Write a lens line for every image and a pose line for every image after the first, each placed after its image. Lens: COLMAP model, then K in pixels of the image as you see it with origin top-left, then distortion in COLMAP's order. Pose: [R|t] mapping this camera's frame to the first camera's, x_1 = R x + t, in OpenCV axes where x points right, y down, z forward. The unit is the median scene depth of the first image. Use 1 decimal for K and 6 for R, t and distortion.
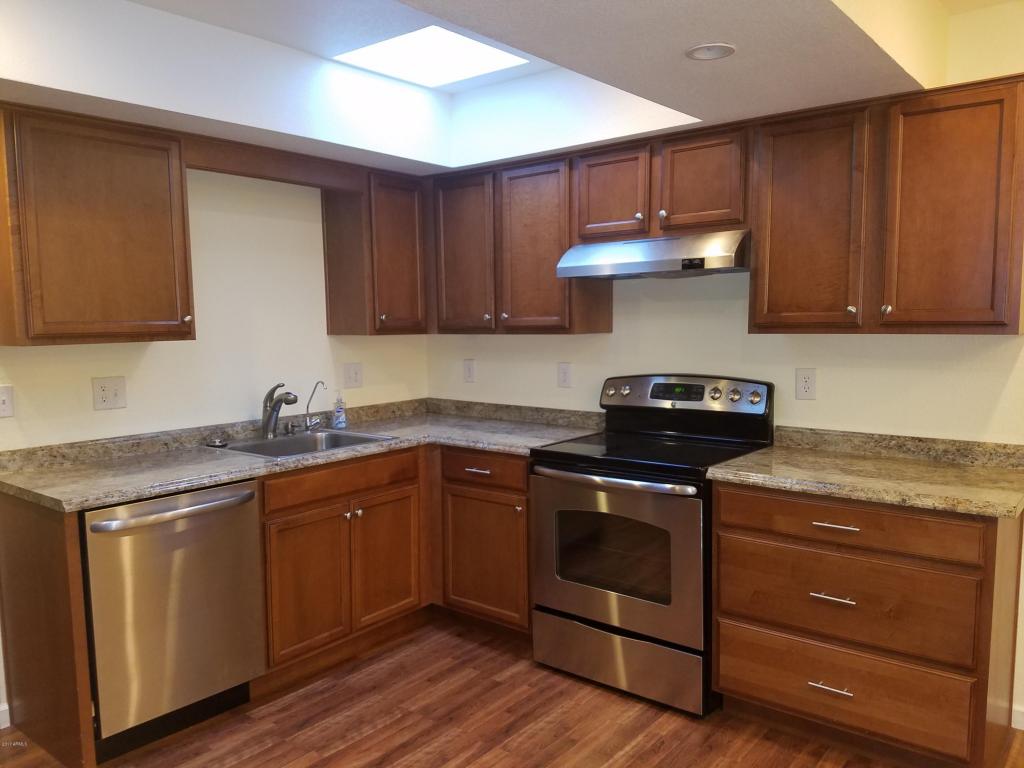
lens RADIAL K [[787.8, 0, 507.7], [0, 787.8, 397.1], [0, 0, 1]] dist [0.049902, -0.063981]
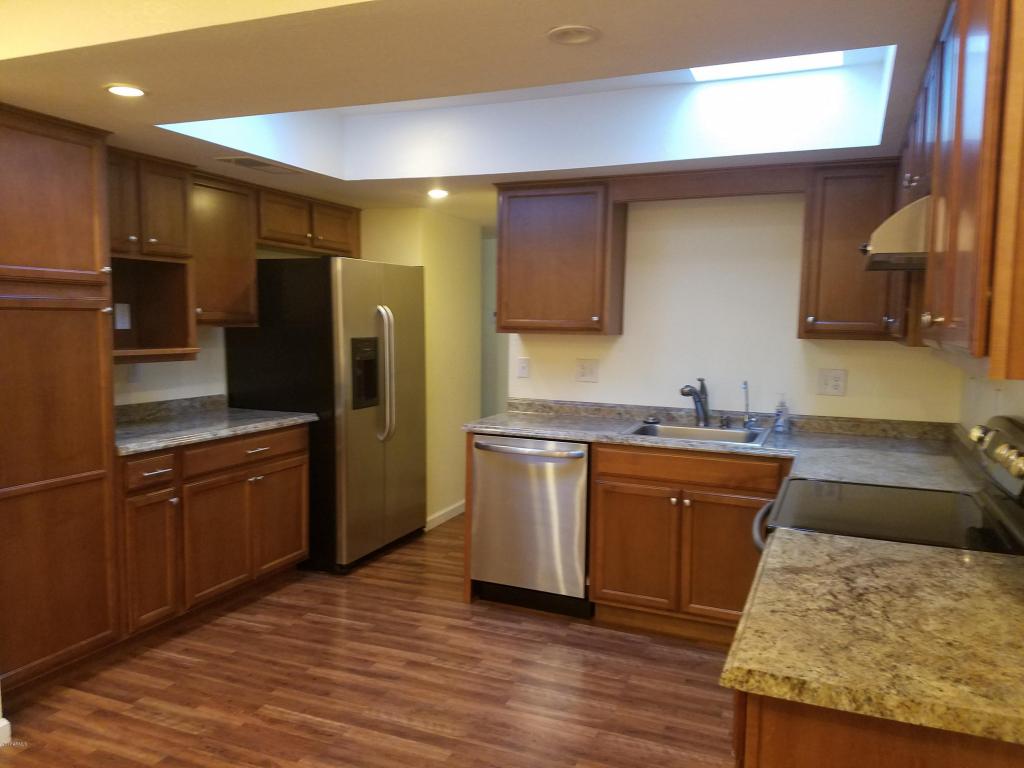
lens RADIAL K [[787.8, 0, 508.0], [0, 787.8, 383.9], [0, 0, 1]] dist [0.049902, -0.063981]
pose [[0.269885, 0.097981, -0.957894, 0.793445], [-0.118064, 0.990670, 0.068070, -0.059051], [0.955627, 0.094722, 0.278935, 0.477981]]
